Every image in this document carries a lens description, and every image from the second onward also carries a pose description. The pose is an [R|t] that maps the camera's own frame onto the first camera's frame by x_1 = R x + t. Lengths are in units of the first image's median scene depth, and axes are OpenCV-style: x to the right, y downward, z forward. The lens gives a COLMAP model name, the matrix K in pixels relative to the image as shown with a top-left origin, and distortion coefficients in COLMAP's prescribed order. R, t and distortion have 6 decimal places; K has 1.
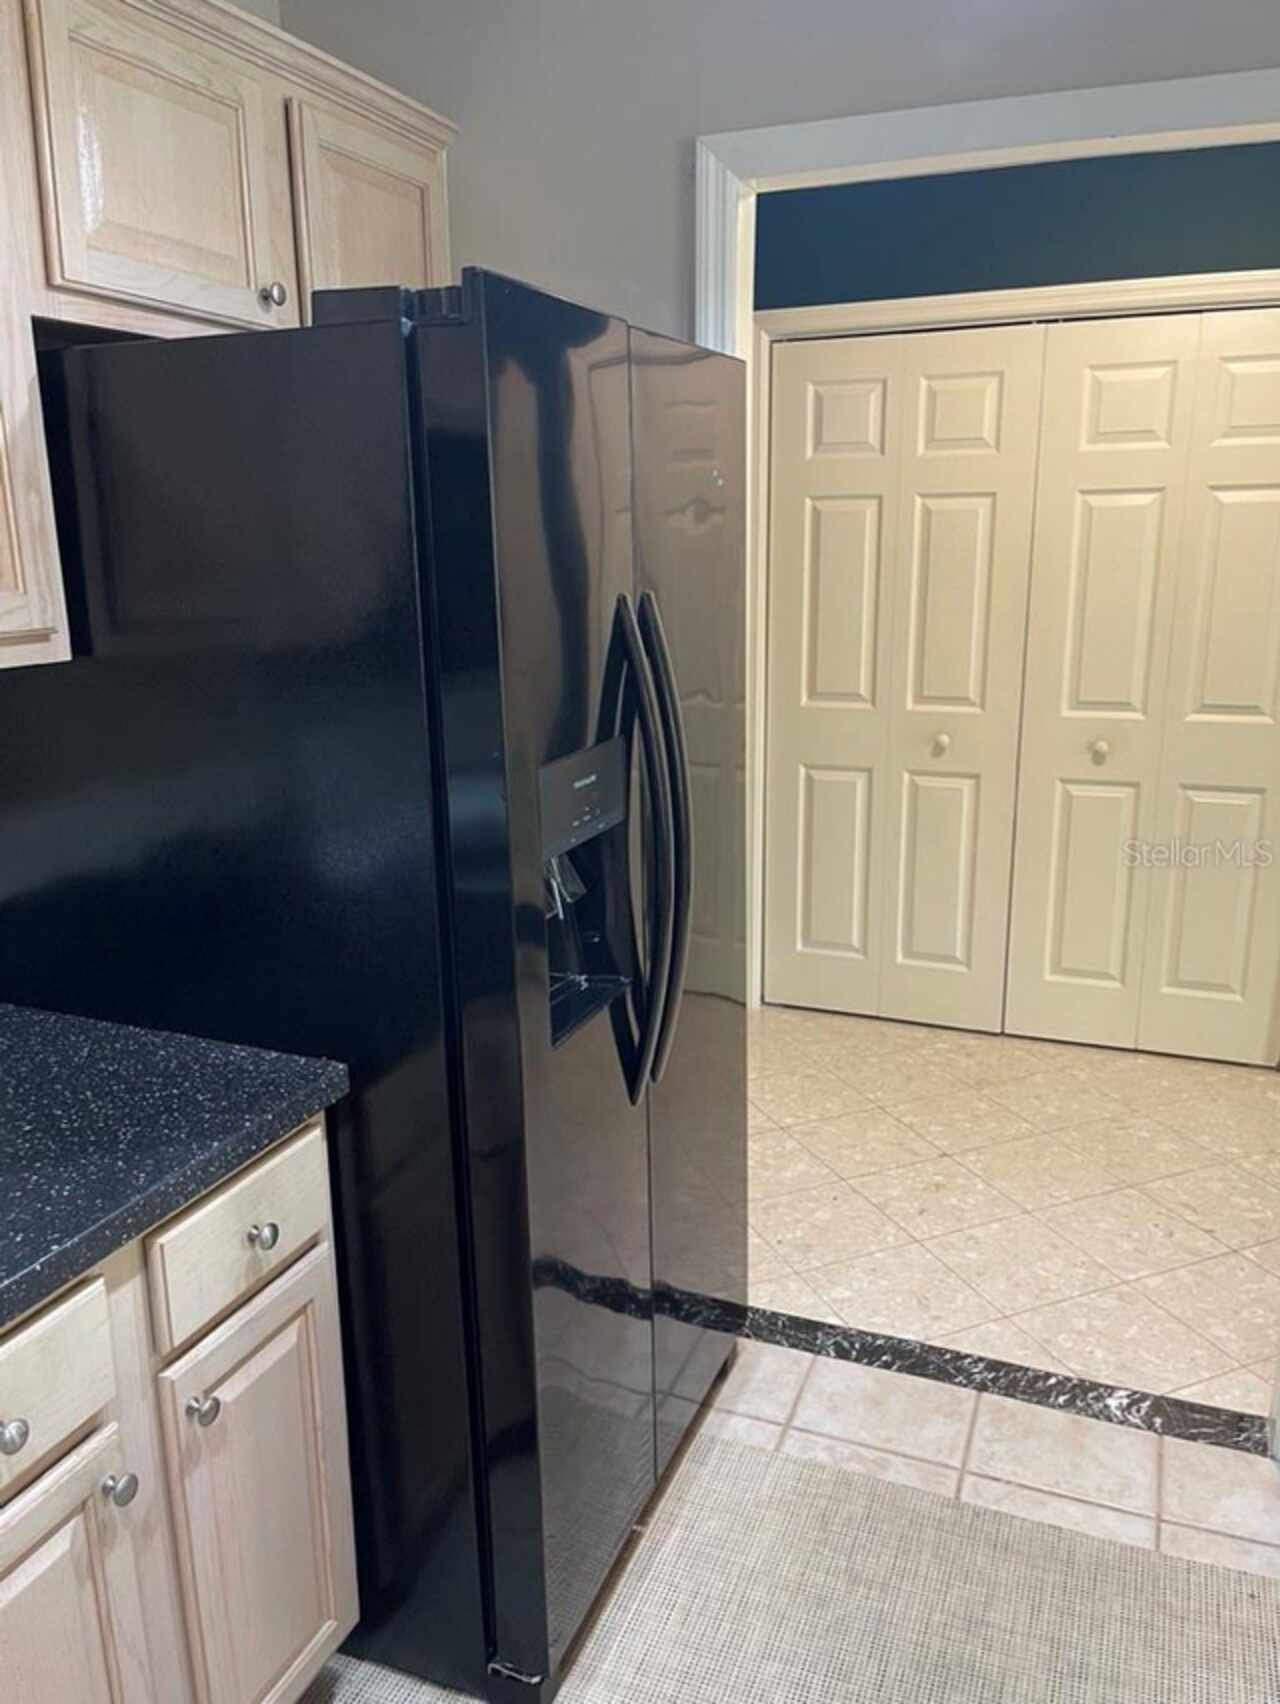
lens RADIAL K [[1292.9, 0, 638.6], [0, 1292.9, 852.1], [0, 0, 1]] dist [0.038611, -0.025684]
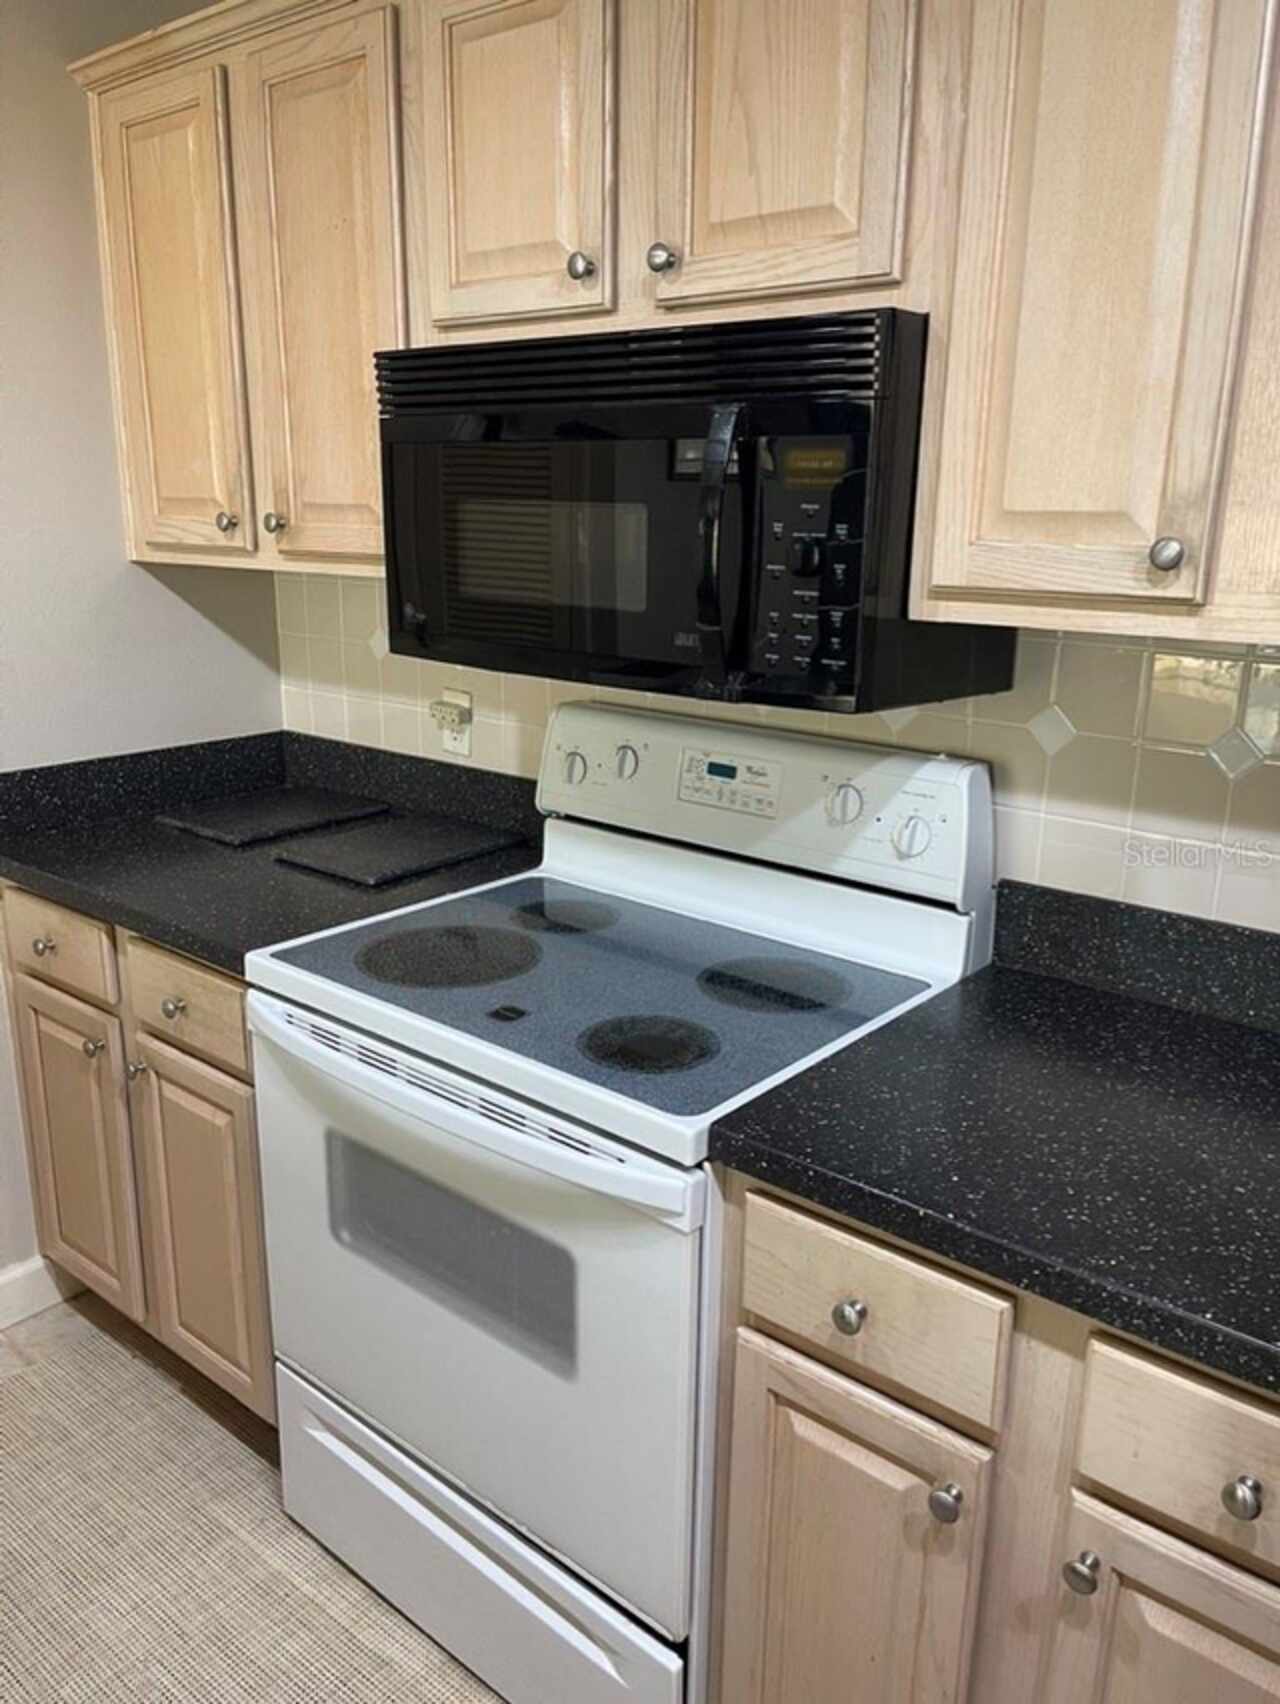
lens RADIAL K [[1292.9, 0, 638.7], [0, 1292.9, 847.3], [0, 0, 1]] dist [0.038611, -0.025684]
pose [[-0.303298, 0.255310, -0.918056, 0.572362], [-0.241203, 0.911492, 0.333171, -0.276245], [0.921863, 0.322488, -0.214872, 1.197029]]
